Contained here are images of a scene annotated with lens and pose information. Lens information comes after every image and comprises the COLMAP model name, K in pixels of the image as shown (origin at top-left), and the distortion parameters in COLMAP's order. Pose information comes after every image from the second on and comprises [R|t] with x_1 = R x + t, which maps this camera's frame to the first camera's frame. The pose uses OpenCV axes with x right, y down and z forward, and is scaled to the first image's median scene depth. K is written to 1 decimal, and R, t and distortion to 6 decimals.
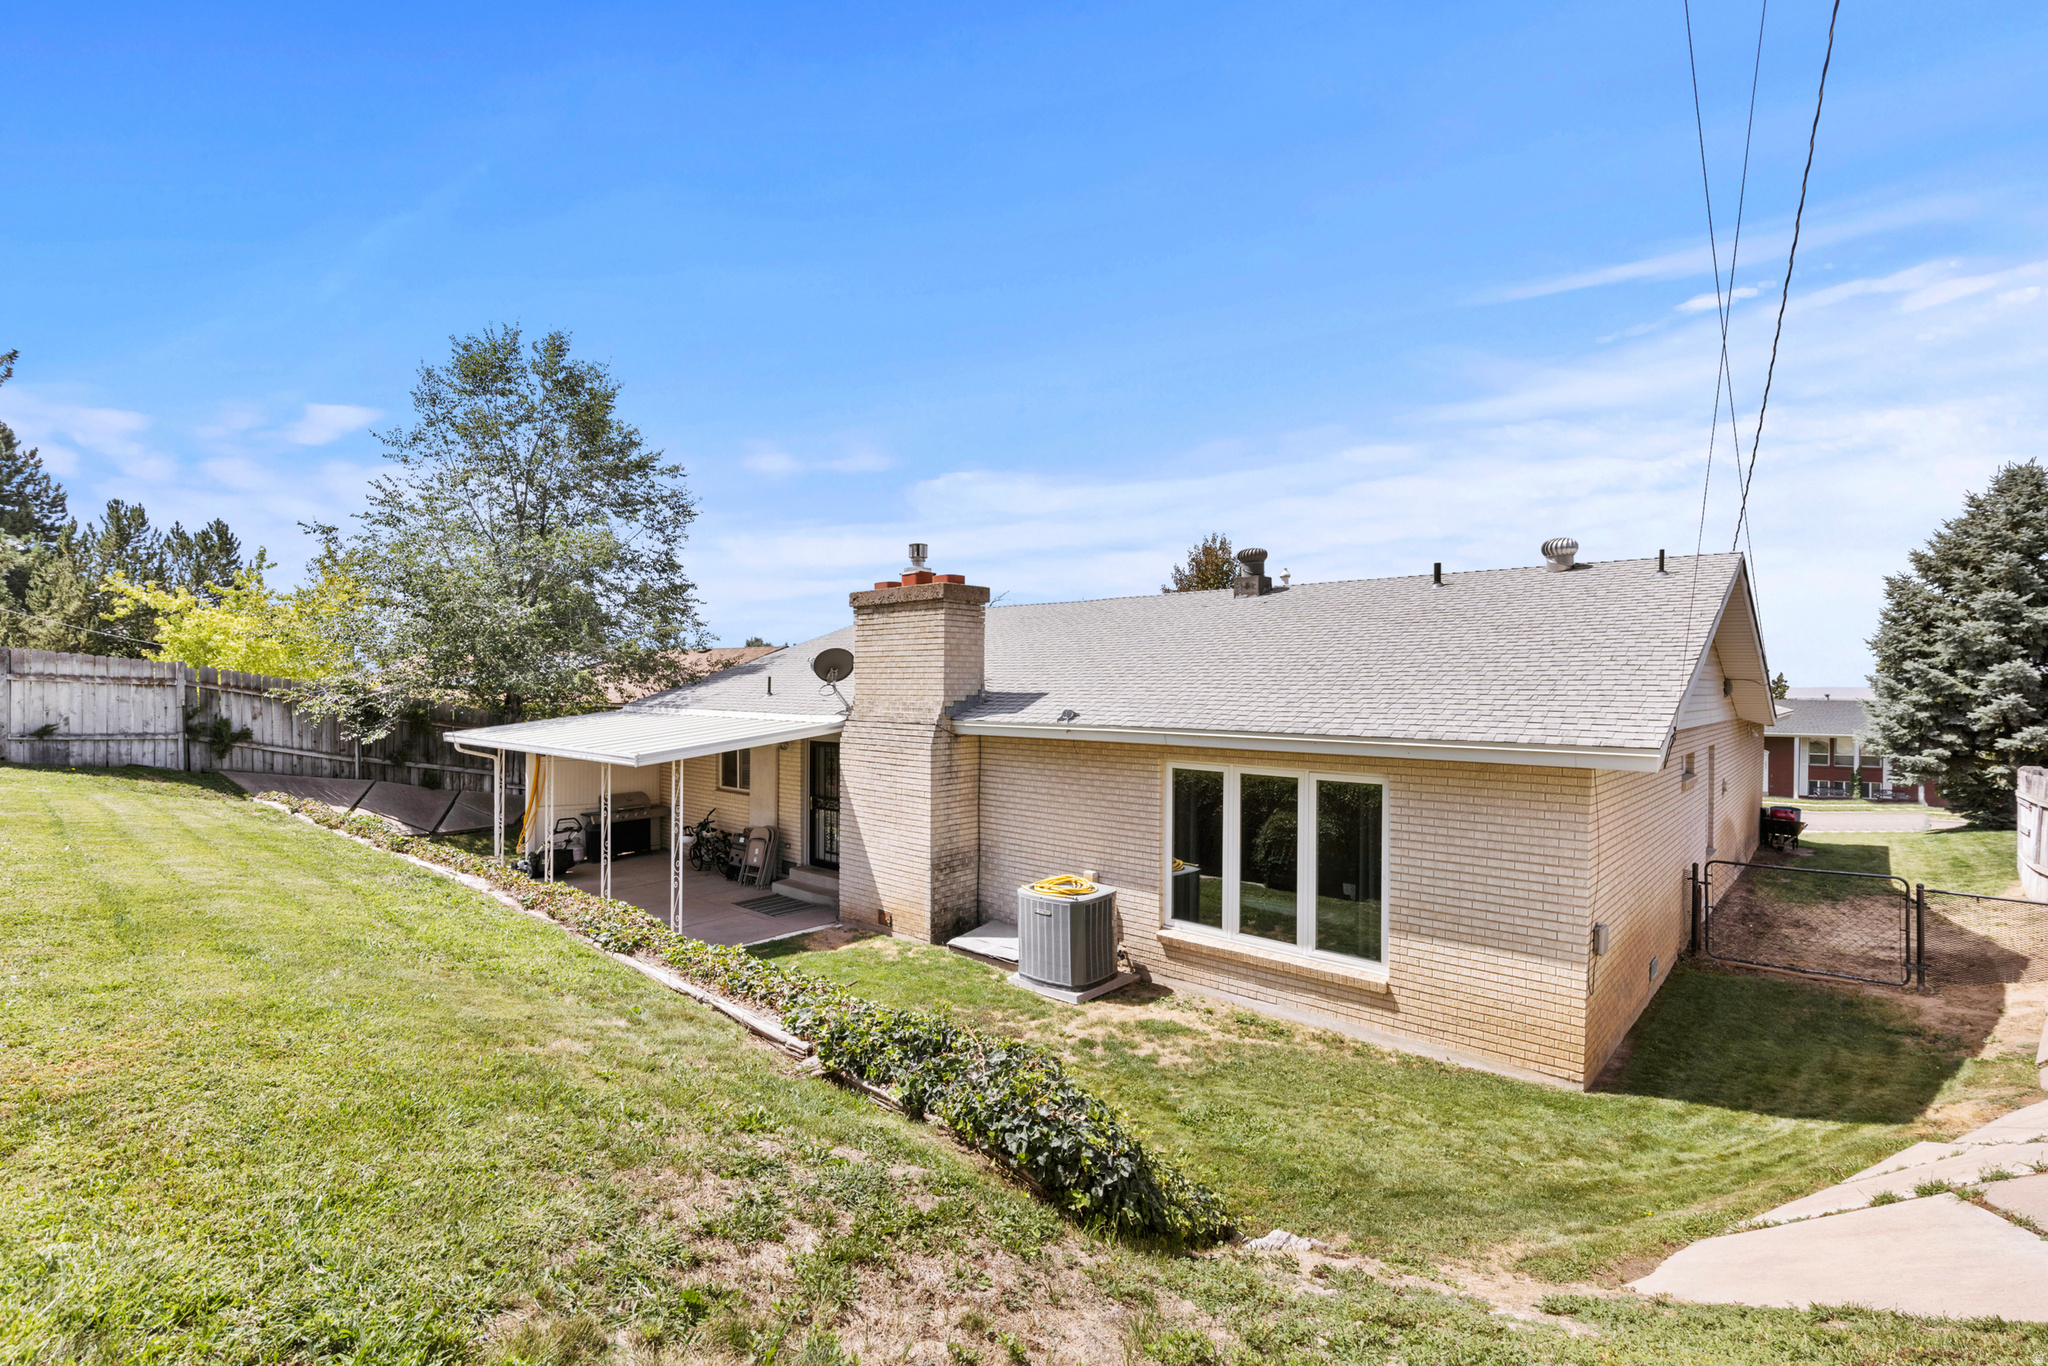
lens RADIAL K [[943.2, 0, 1022.9], [0, 943.2, 686.0], [0, 0, 1]] dist [0.003059, -0.000298]
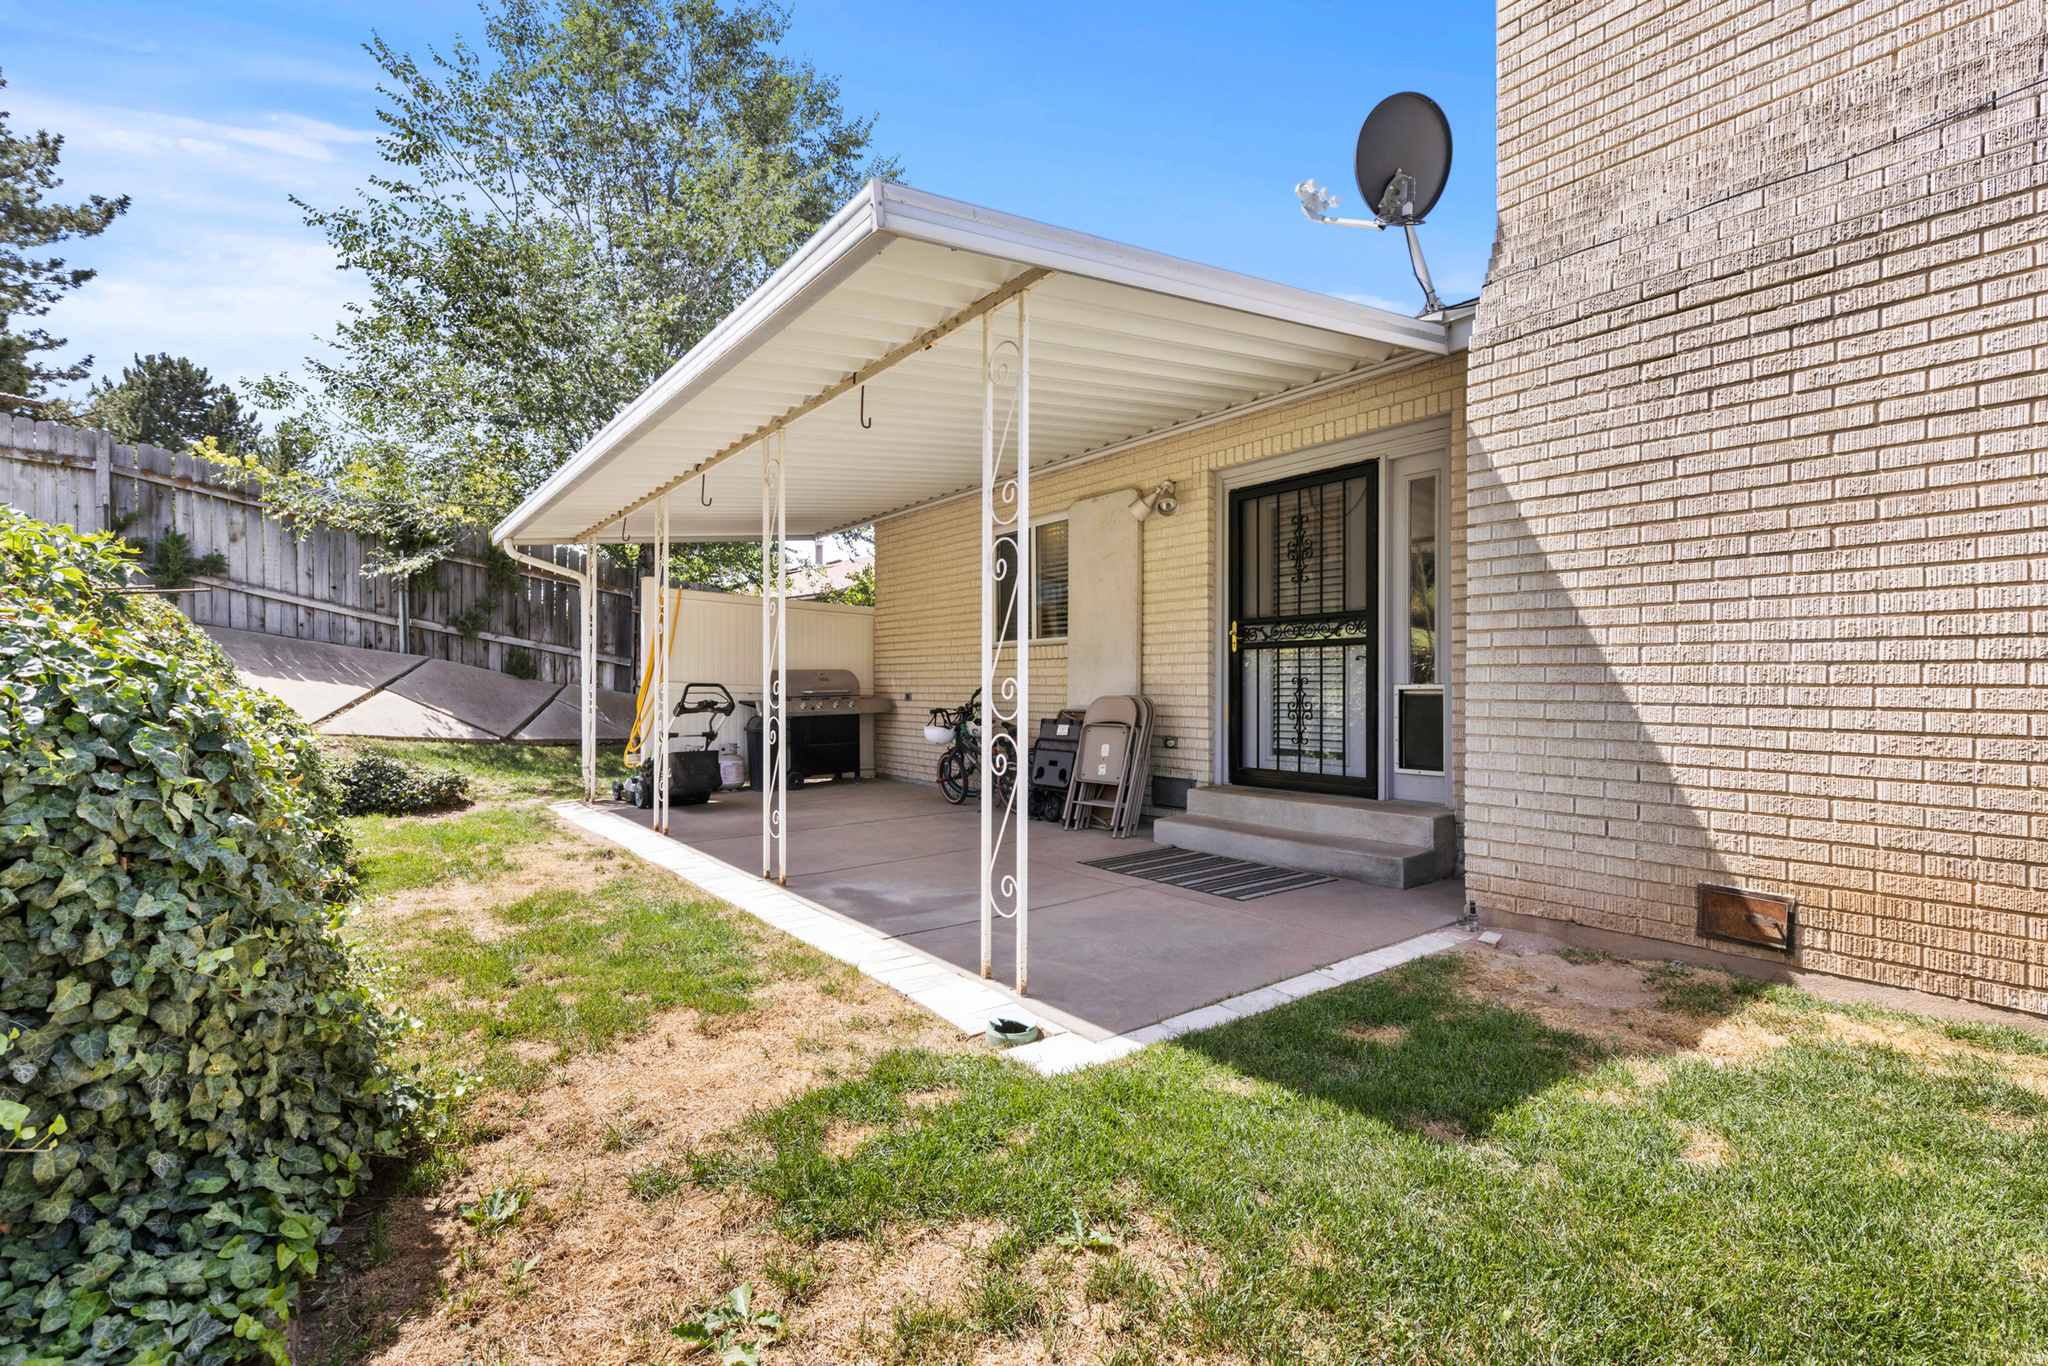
lens RADIAL K [[943.2, 0, 1026.1], [0, 943.2, 681.2], [0, 0, 1]] dist [0.003059, -0.000298]
pose [[0.985057, -0.001081, -0.172227, -0.227288], [0.000248, 0.999988, -0.004856, 0.135843], [0.172230, 0.004740, 0.985045, 0.528692]]
